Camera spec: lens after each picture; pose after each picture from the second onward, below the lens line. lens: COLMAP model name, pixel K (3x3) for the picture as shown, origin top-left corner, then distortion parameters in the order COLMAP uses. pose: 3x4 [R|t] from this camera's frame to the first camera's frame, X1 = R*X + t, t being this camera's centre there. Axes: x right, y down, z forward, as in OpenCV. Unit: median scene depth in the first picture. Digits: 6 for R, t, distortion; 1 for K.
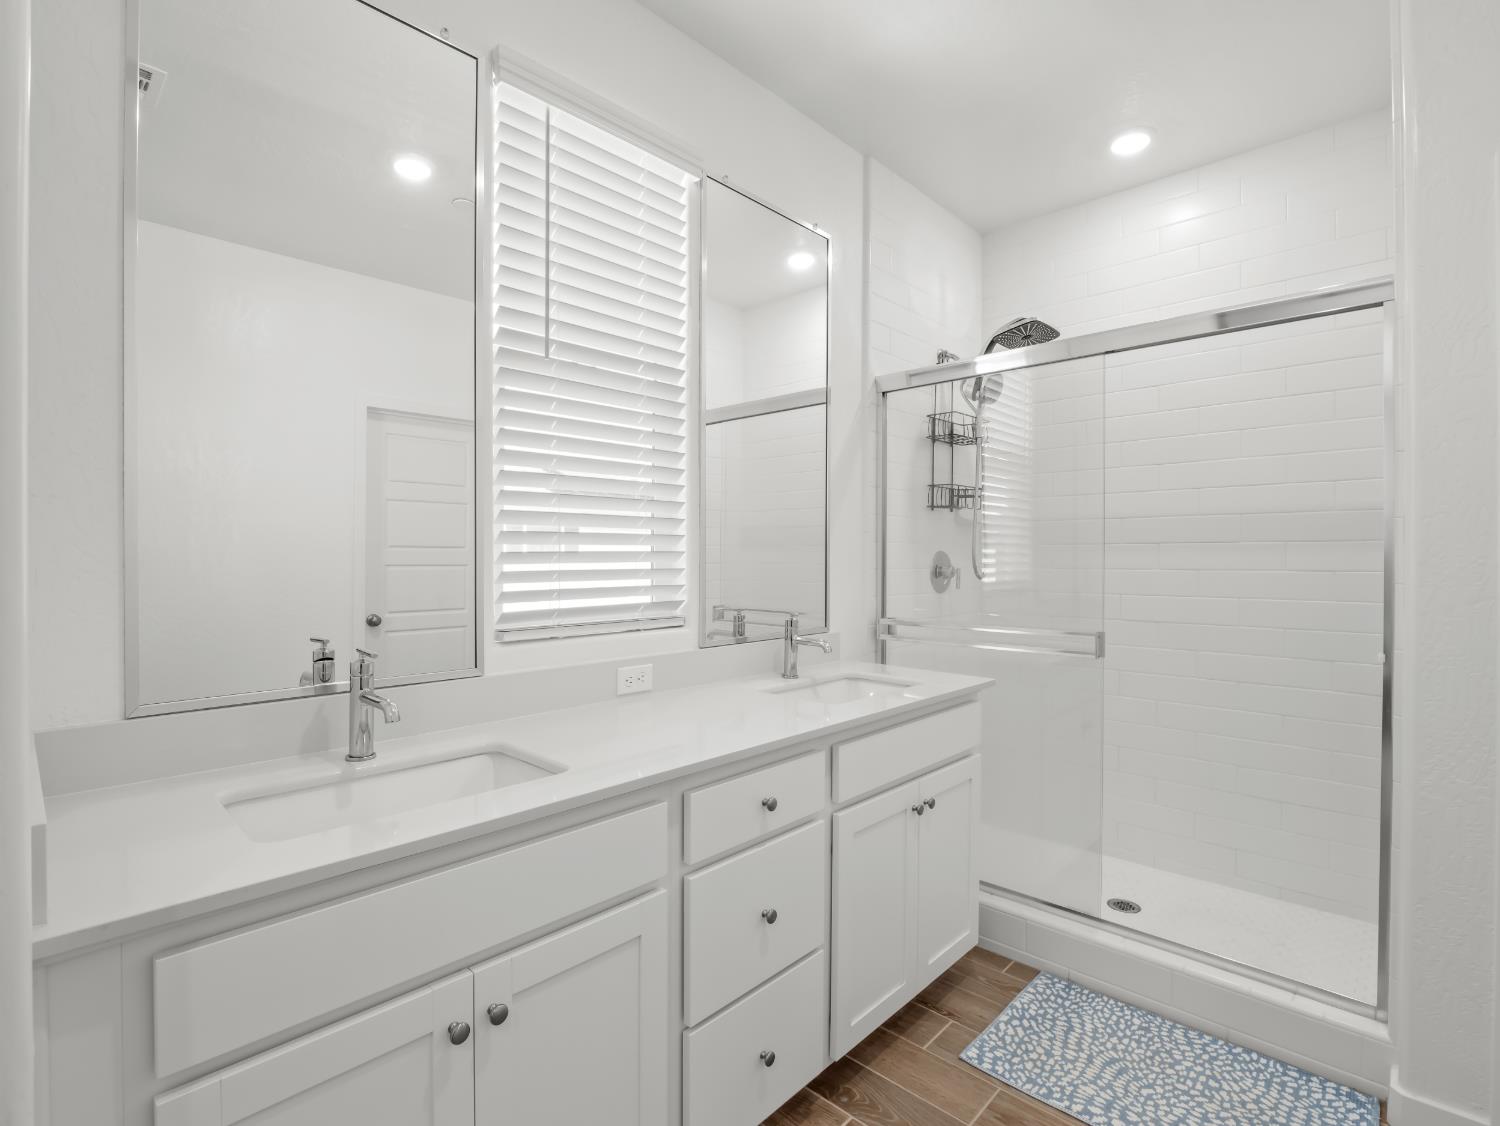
lens RADIAL K [[721.0, 0, 740.9], [0, 721.0, 555.1], [0, 0, 1]] dist [0.001800, -0.011044]
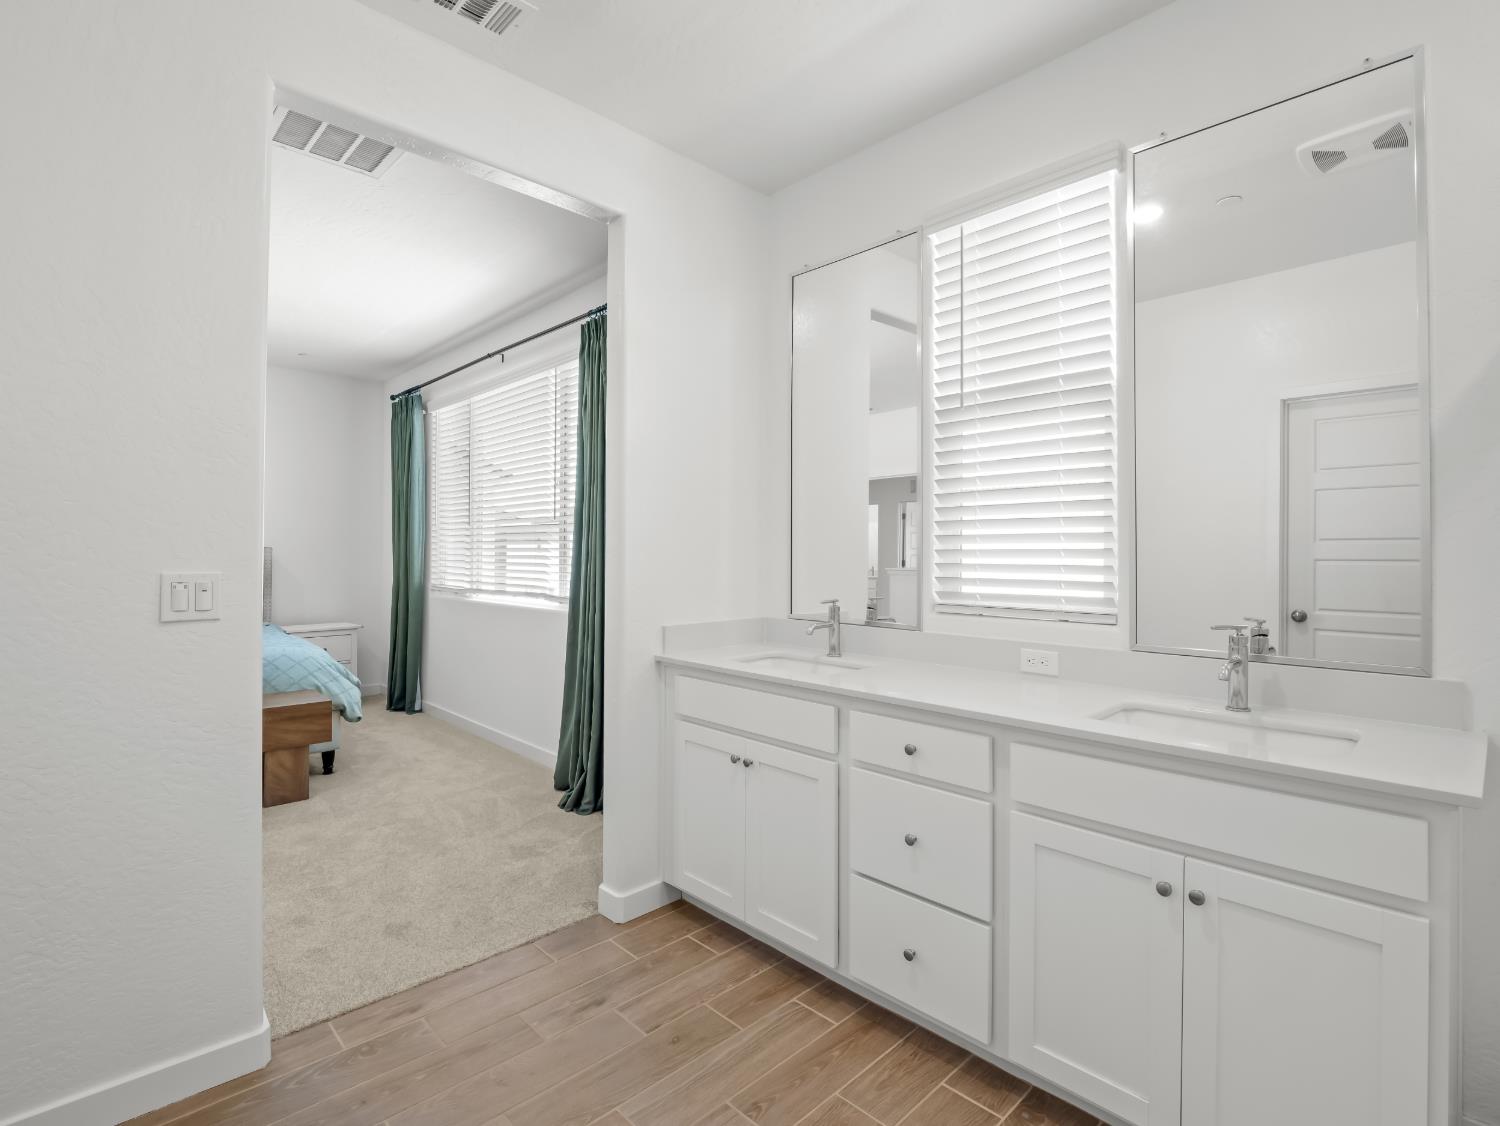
lens RADIAL K [[749.2, 0, 747.9], [0, 749.2, 526.7], [0, 0, 1]] dist [-0.000569, -0.000029]
pose [[-0.060345, -0.034277, -0.997589, 0.779430], [0.008612, 0.999355, -0.034859, -0.001806], [0.998140, -0.010695, -0.060011, 0.451732]]
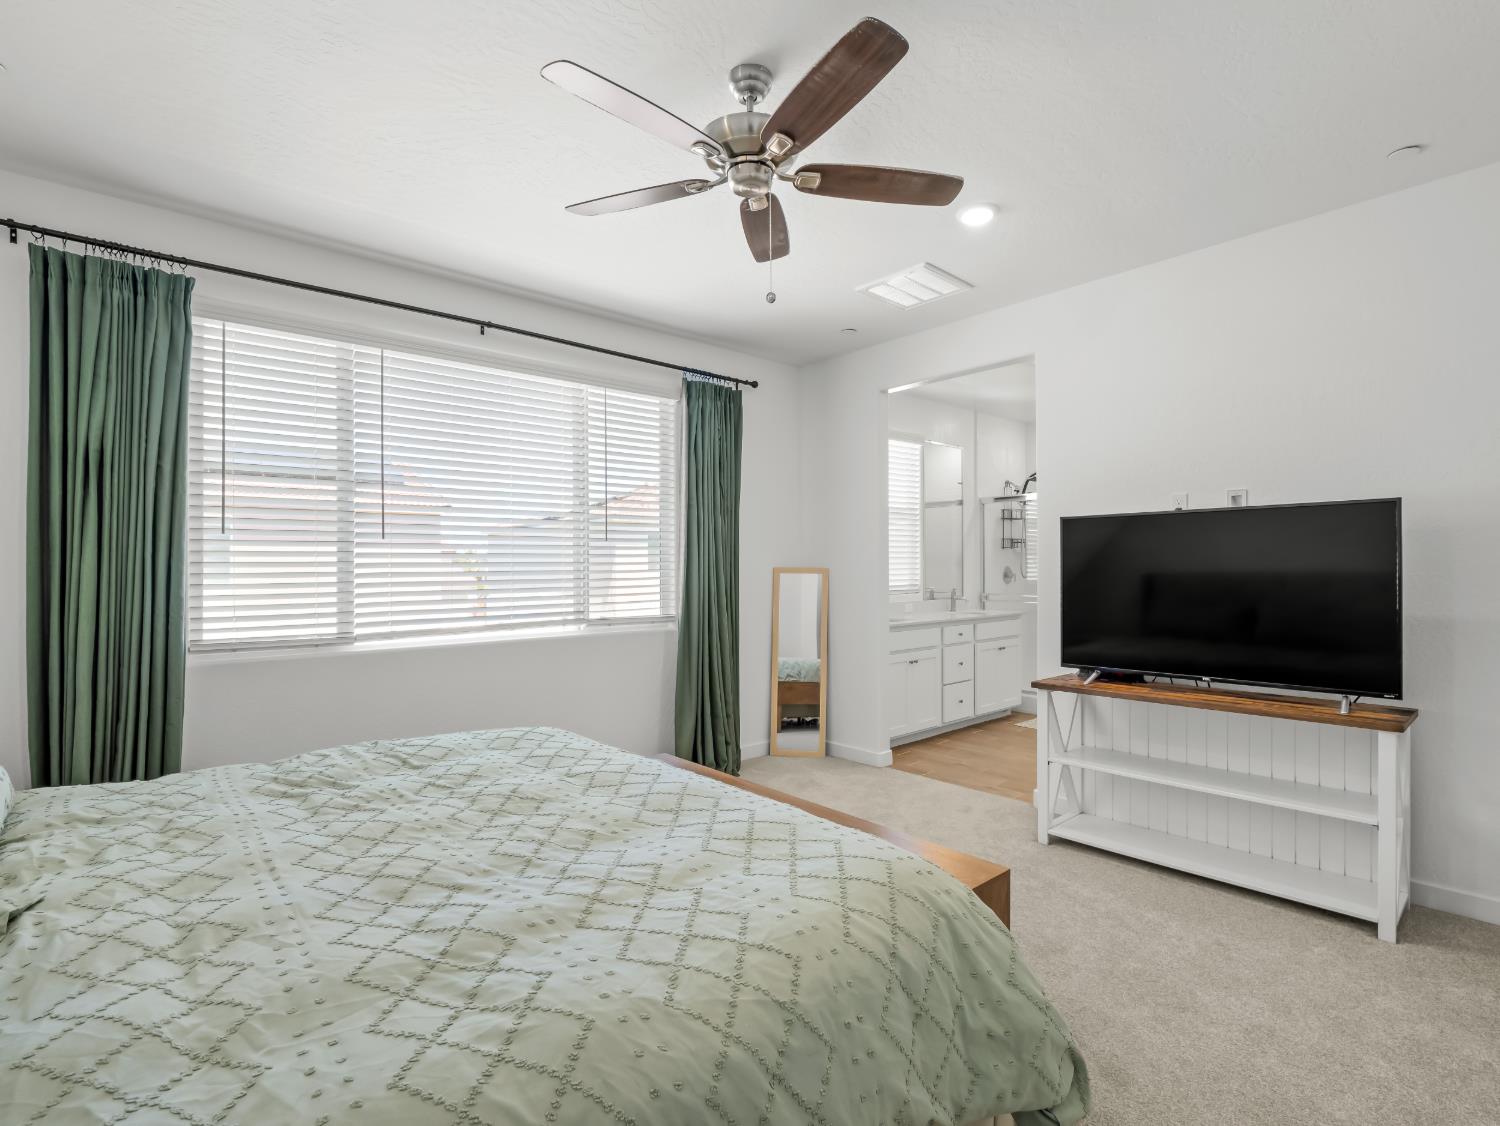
lens RADIAL K [[727.2, 0, 742.4], [0, 727.2, 567.4], [0, 0, 1]] dist [-0.022446, 0.000786]
pose [[0.995630, -0.008009, -0.093040, -0.426044], [0.008949, 0.999913, 0.009689, -0.037173], [0.092955, -0.010480, 0.995615, -1.686784]]
